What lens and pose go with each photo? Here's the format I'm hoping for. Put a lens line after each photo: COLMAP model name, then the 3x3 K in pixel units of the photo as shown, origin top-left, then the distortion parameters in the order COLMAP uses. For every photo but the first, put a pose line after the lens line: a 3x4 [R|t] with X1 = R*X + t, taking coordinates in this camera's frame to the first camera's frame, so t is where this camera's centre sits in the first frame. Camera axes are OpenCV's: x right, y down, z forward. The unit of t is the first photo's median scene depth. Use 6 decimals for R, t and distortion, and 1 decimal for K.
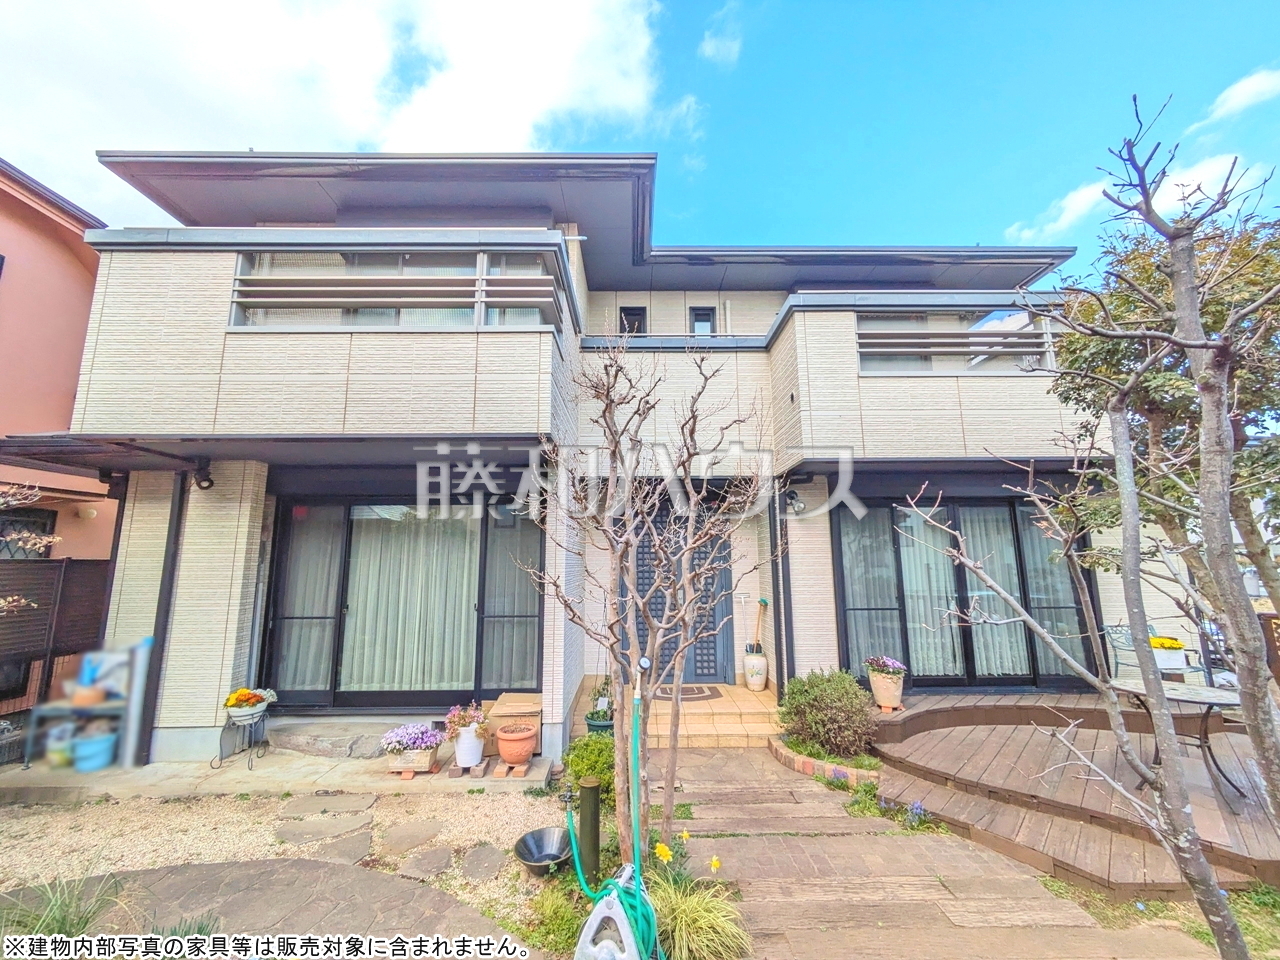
lens RADIAL K [[506.5, 0, 639.2], [0, 506.5, 483.3], [0, 0, 1]] dist [-0.002874, 0.002296]
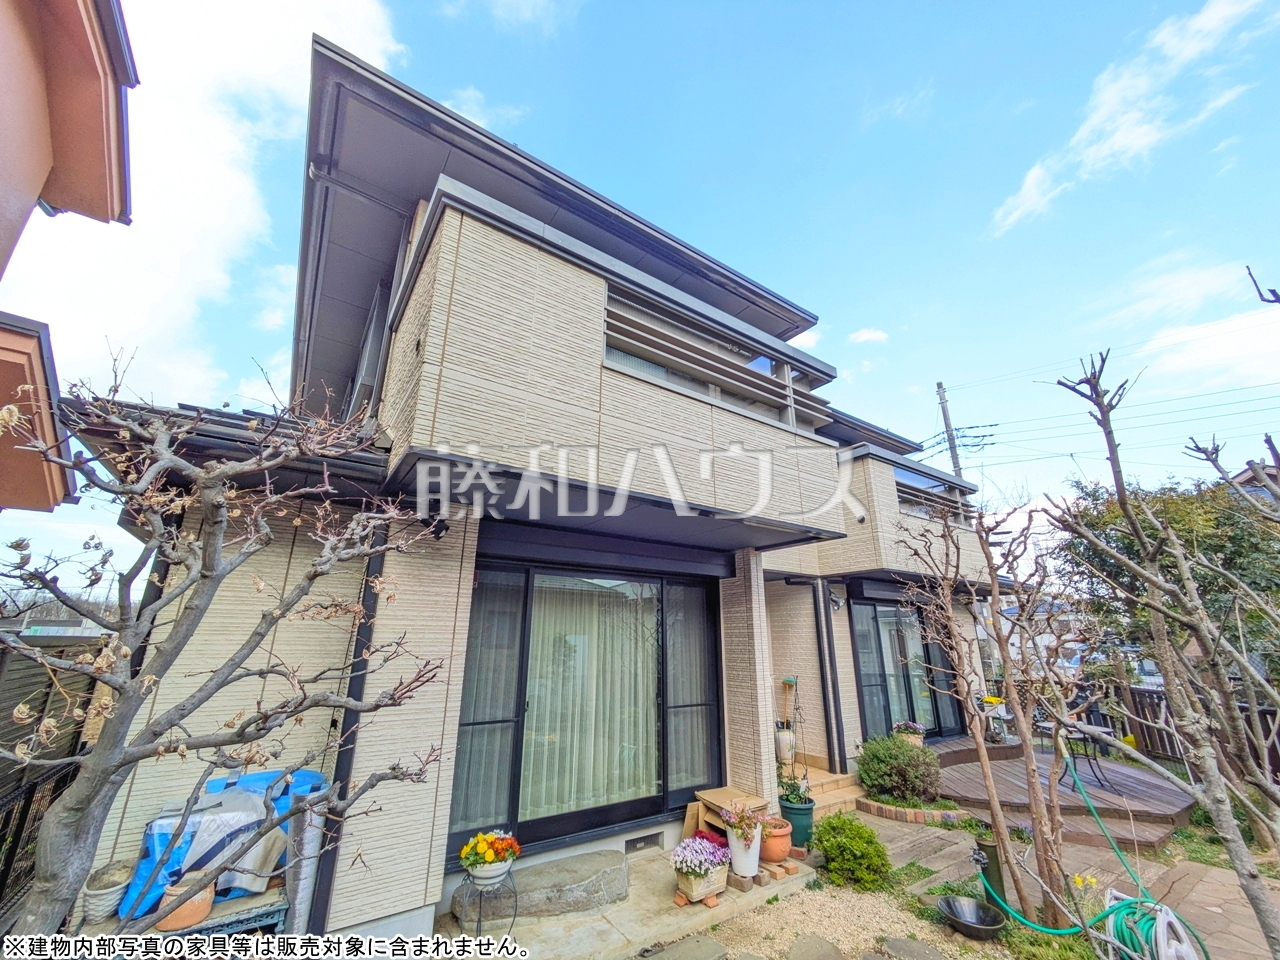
lens RADIAL K [[506.5, 0, 635.3], [0, 506.5, 482.9], [0, 0, 1]] dist [-0.002874, 0.002296]
pose [[0.829365, 0.177369, 0.529805, -1.042986], [-0.097330, 0.979638, -0.175602, 0.032089], [-0.550164, 0.094072, 0.829741, 0.252095]]
